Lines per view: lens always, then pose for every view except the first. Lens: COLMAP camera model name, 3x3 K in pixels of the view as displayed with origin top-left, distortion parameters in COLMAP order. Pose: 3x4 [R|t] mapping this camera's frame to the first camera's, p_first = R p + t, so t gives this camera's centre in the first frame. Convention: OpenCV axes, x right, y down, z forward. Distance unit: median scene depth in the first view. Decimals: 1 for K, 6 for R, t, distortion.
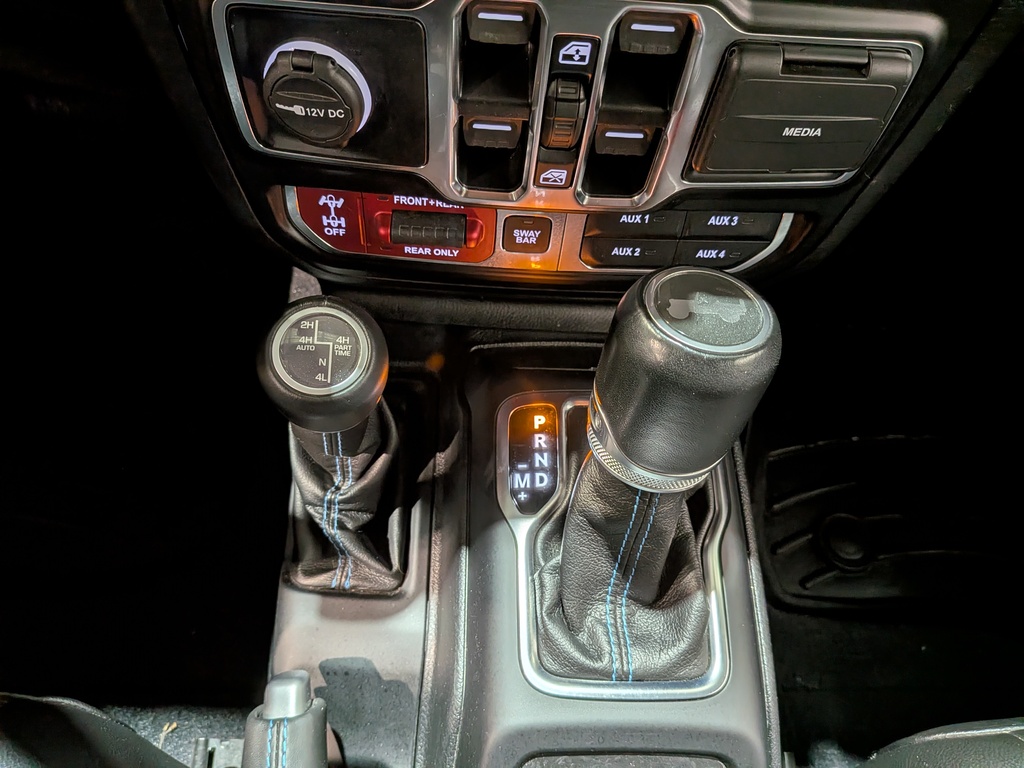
lens RADIAL K [[762.8, 0, 494.2], [0, 762.8, 399.0], [0, 0, 1]] dist [0.056619, -0.113683]
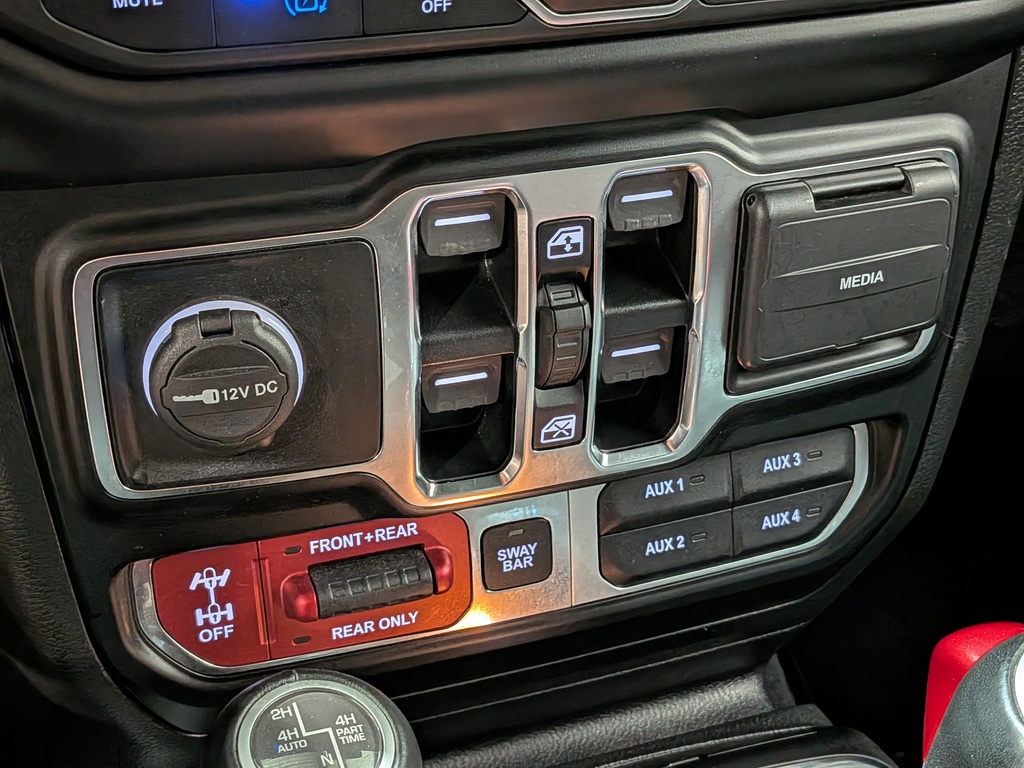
lens RADIAL K [[1540.2, 0, 497.1], [0, 1540.2, 394.4], [0, 0, 1]] dist [0.091896, 0.000000]
pose [[0.931555, -0.219782, 0.289658, -0.330906], [0.335487, 0.826710, -0.451663, 0.260039], [-0.140196, 0.517925, 0.843859, -0.152618]]
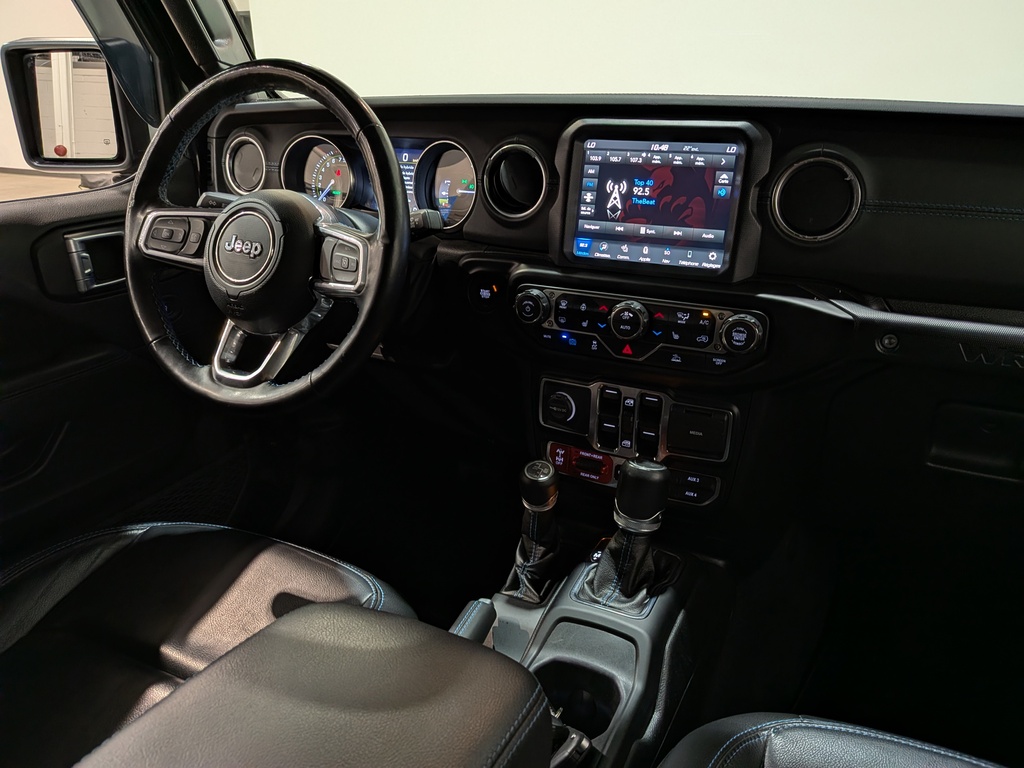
lens RADIAL K [[762.8, 0, 522.6], [0, 762.8, 396.3], [0, 0, 1]] dist [0.056619, -0.113683]
pose [[0.907889, 0.108353, -0.404965, 0.843767], [-0.343152, 0.746977, -0.569448, 1.340036], [0.240798, 0.655961, 0.715354, -1.313880]]
